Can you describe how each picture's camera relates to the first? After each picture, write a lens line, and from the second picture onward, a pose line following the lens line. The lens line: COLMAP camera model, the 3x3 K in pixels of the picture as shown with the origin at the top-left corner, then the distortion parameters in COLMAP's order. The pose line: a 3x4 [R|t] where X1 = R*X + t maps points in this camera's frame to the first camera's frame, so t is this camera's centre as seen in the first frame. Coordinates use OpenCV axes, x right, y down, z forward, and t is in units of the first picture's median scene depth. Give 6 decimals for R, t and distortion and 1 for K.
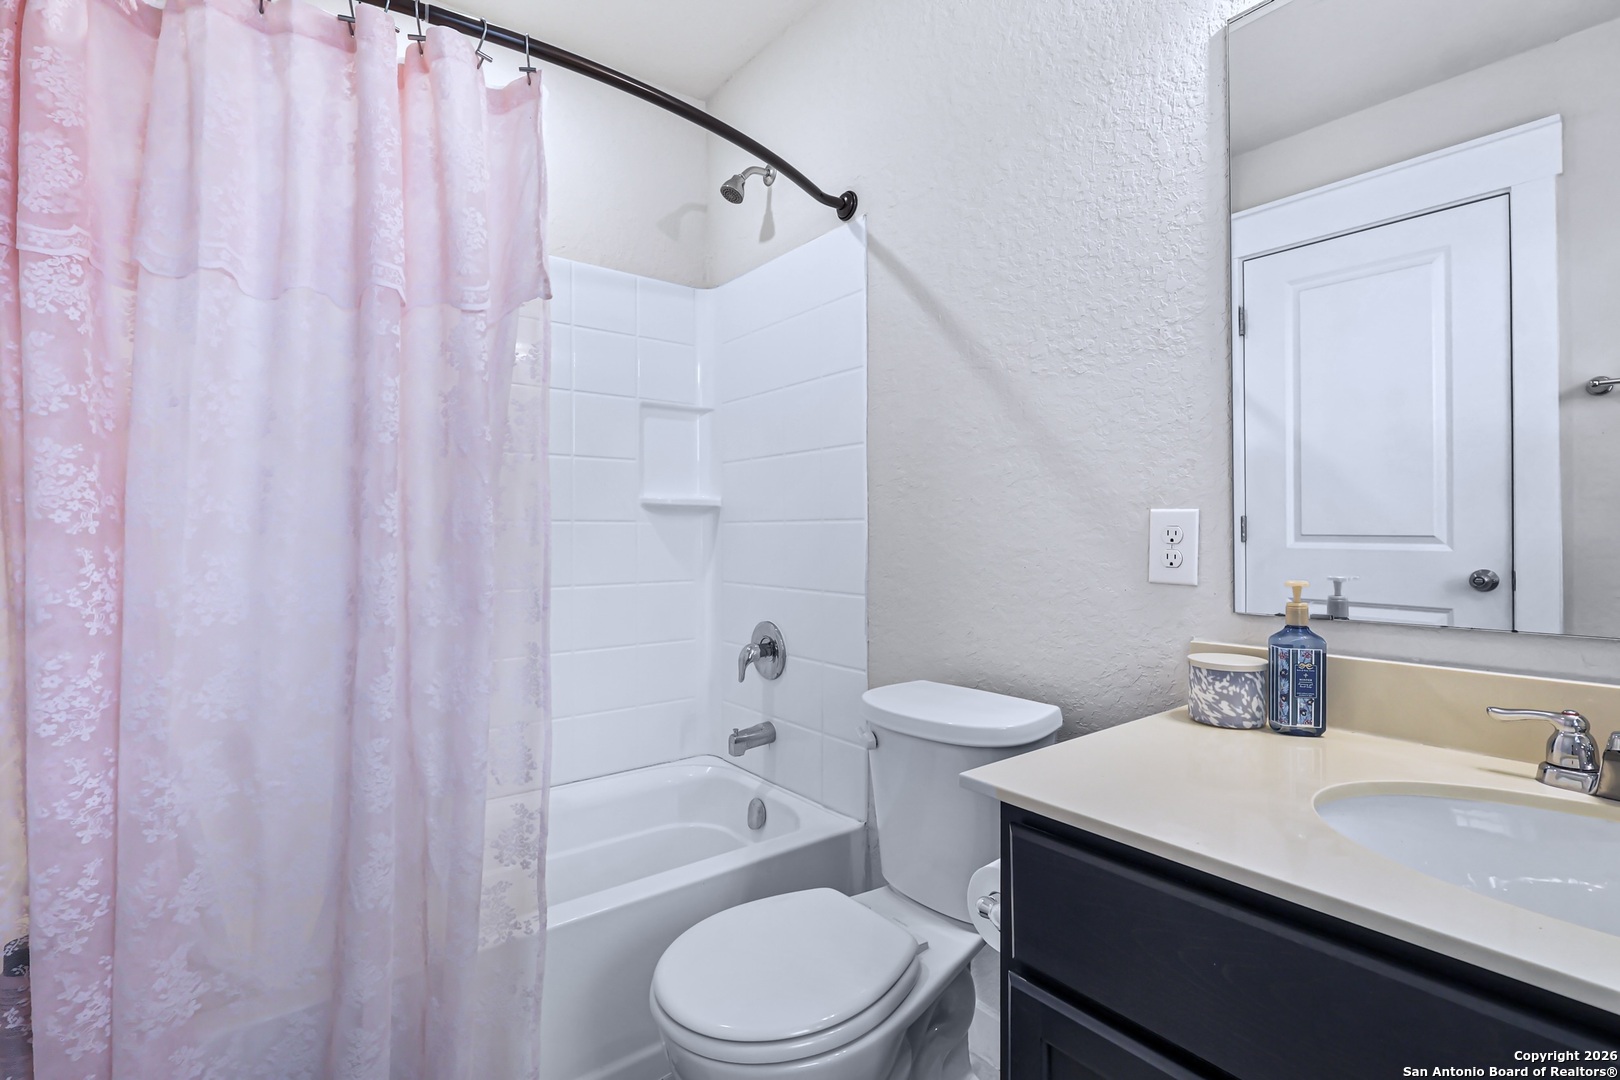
lens RADIAL K [[744.7, 0, 810.0], [0, 744.7, 540.0], [0, 0, 1]] dist [-0.002760, -0.000317]
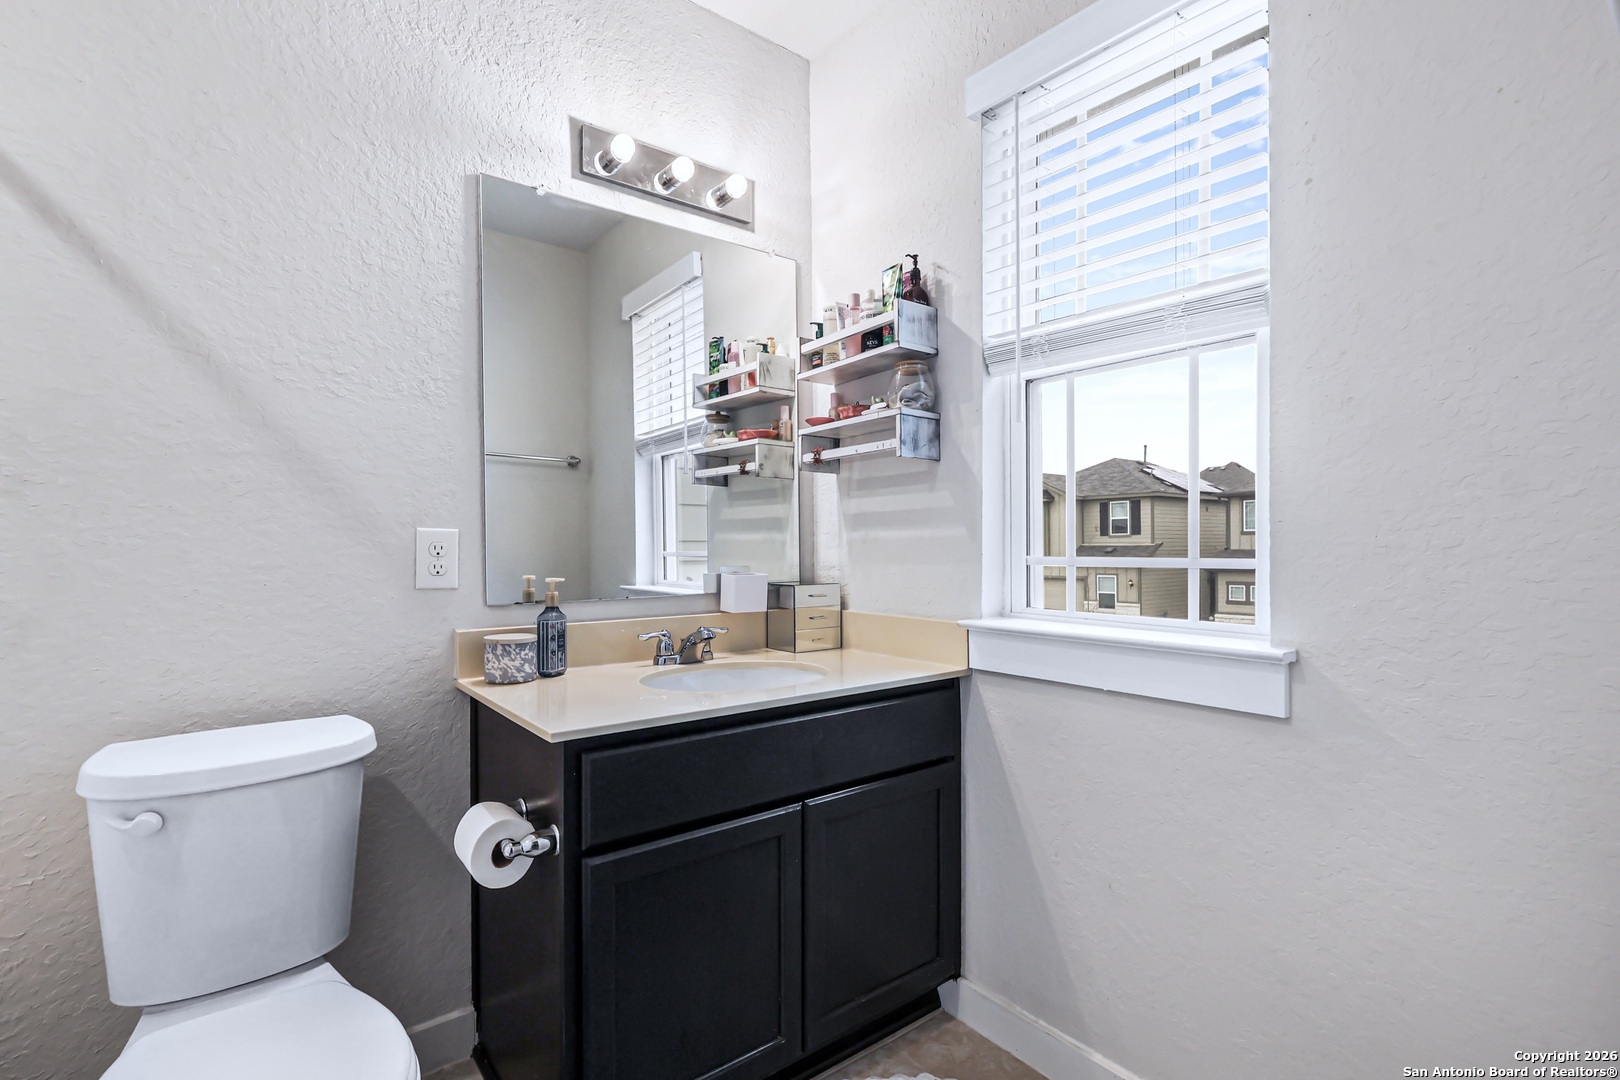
lens RADIAL K [[764.8, 0, 790.4], [0, 764.8, 548.6], [0, 0, 1]] dist [-0.000379, 0.000052]
pose [[0.018339, -0.001005, 0.999831, -0.781480], [0.011322, 0.999936, 0.000798, -0.002317], [-0.999768, 0.011306, 0.018349, 0.386147]]
